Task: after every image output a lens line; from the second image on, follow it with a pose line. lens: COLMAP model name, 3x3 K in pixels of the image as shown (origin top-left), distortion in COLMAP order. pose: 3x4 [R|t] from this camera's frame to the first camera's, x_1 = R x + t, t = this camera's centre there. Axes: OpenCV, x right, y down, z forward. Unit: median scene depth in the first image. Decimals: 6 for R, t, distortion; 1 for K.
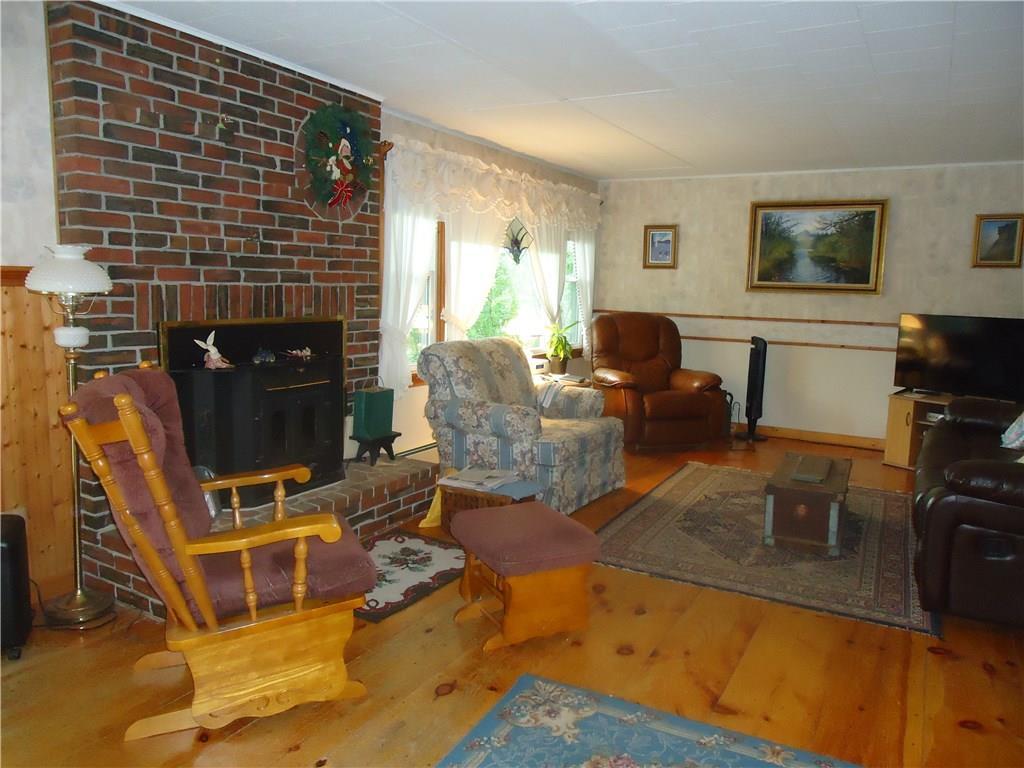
lens RADIAL K [[730.3, 0, 513.3], [0, 730.3, 380.8], [0, 0, 1]] dist [-0.015525, 0.003543]
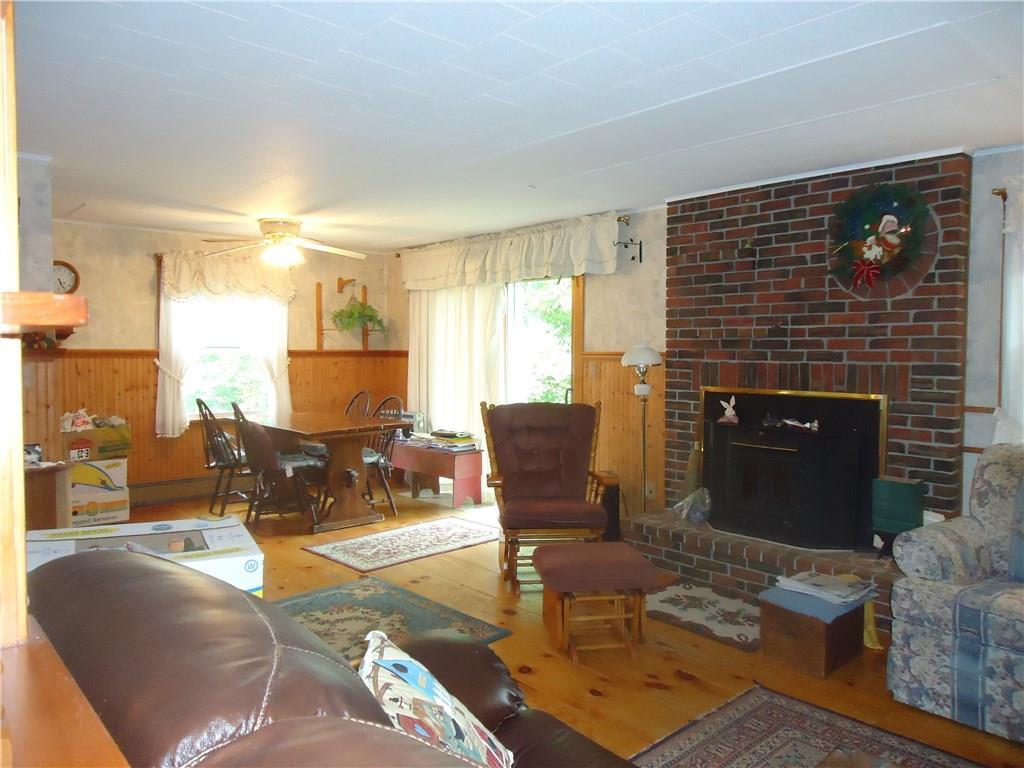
lens RADIAL K [[730.3, 0, 516.8], [0, 730.3, 385.7], [0, 0, 1]] dist [-0.015525, 0.003543]
pose [[-0.306843, 0.016207, -0.951622, 0.925917], [-0.143226, 0.987683, 0.063003, -0.105352], [0.940922, 0.155629, -0.300742, 0.939256]]
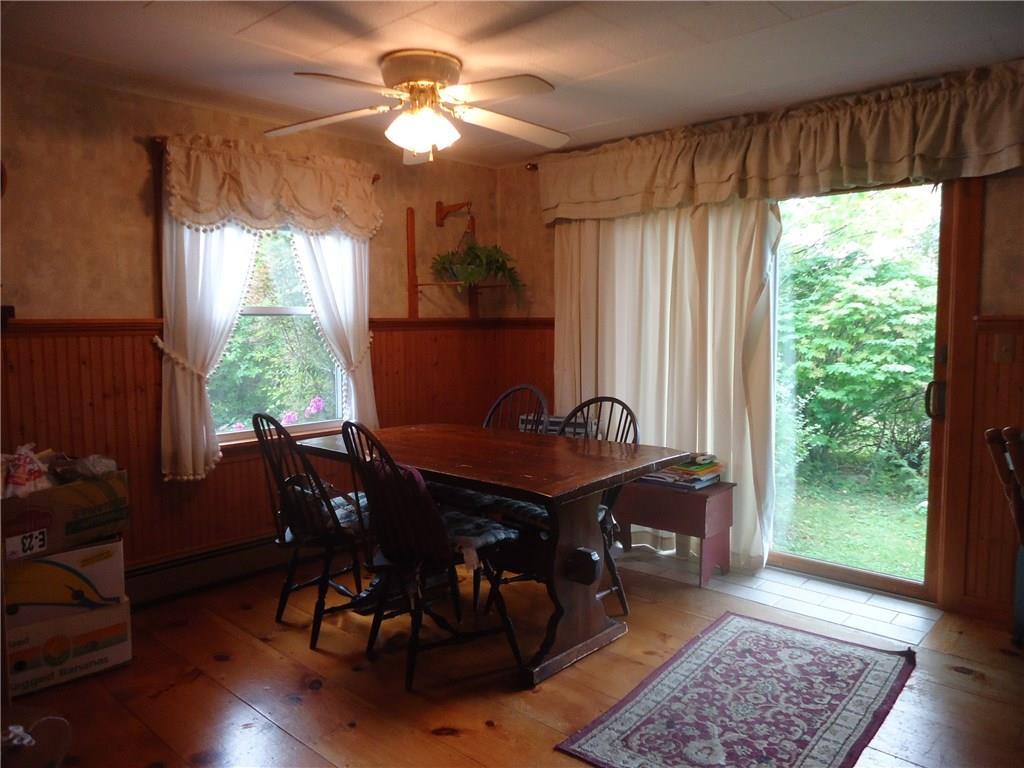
lens RADIAL K [[730.3, 0, 514.1], [0, 730.3, 382.1], [0, 0, 1]] dist [-0.015525, 0.003543]
pose [[-0.213631, 0.054726, -0.975380, 0.390065], [-0.134586, 0.987261, 0.084870, -0.024389], [0.967599, 0.149403, -0.203545, 0.283629]]
